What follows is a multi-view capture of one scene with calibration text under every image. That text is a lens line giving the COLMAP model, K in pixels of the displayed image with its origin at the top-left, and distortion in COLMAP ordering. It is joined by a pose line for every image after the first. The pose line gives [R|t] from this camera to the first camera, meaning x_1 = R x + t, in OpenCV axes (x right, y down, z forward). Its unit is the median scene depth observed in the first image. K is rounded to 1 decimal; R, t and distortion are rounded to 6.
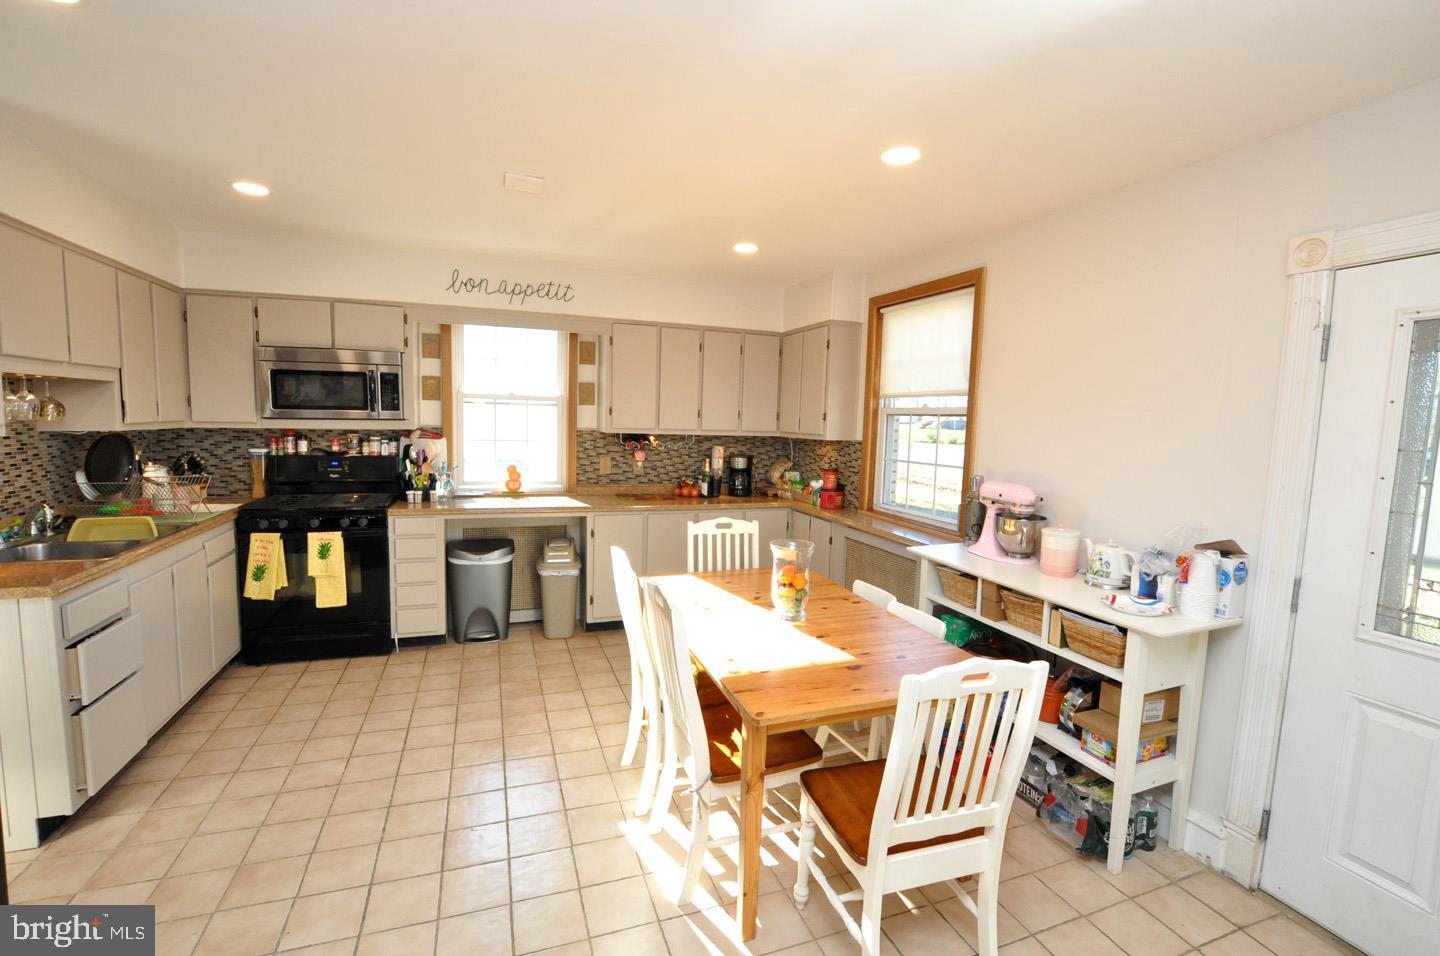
lens RADIAL K [[631.5, 0, 721.2], [0, 631.5, 478.8], [0, 0, 1]] dist [-0.033082, 0.002830]
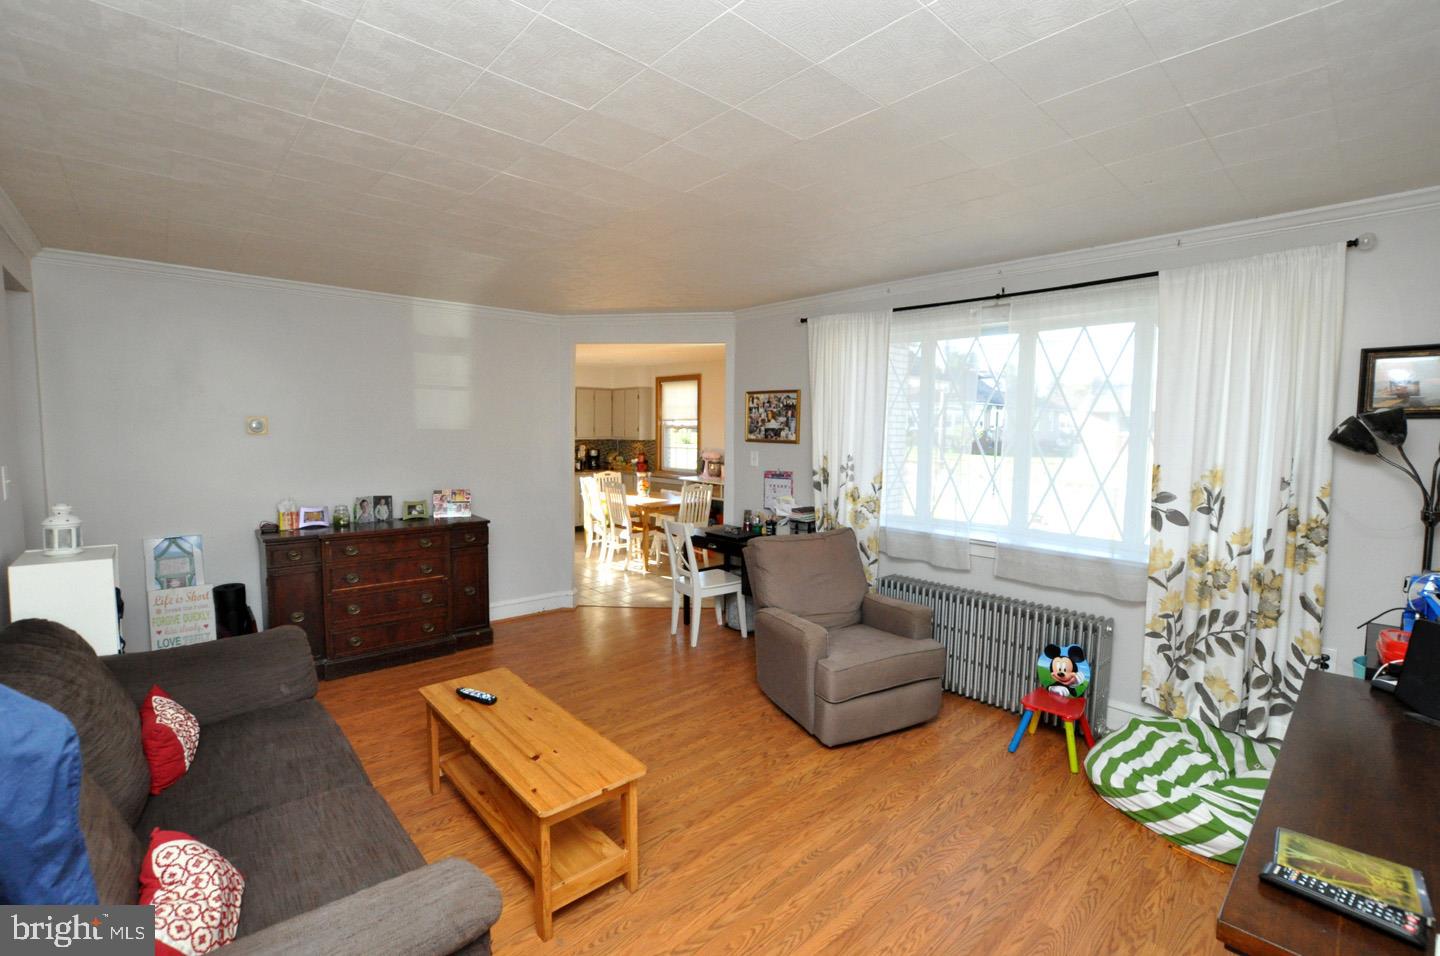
lens RADIAL K [[631.5, 0, 726.5], [0, 631.5, 478.3], [0, 0, 1]] dist [-0.033082, 0.002830]
pose [[0.924955, -0.047785, 0.377060, -0.411777], [0.051966, 0.998648, -0.000916, 0.095799], [-0.376507, 0.020442, 0.926188, -1.223619]]
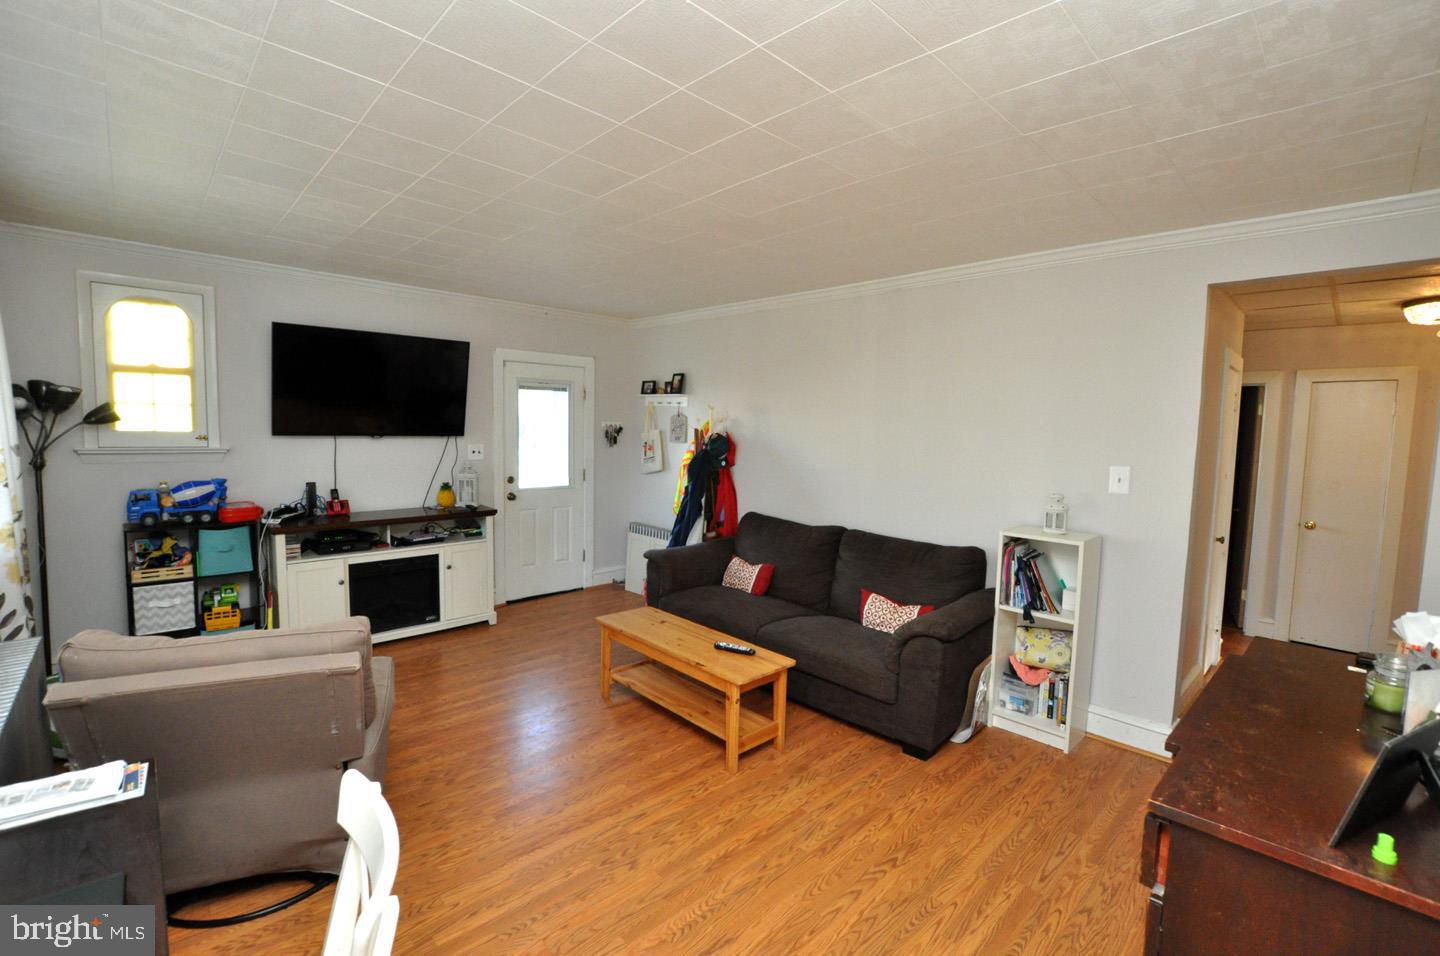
lens RADIAL K [[631.5, 0, 724.6], [0, 631.5, 484.1], [0, 0, 1]] dist [-0.033082, 0.002830]
pose [[-0.916508, -0.013494, -0.399789, -0.103138], [-0.088136, 0.981682, 0.168916, -0.019349], [0.390186, 0.190048, -0.900909, 0.096981]]
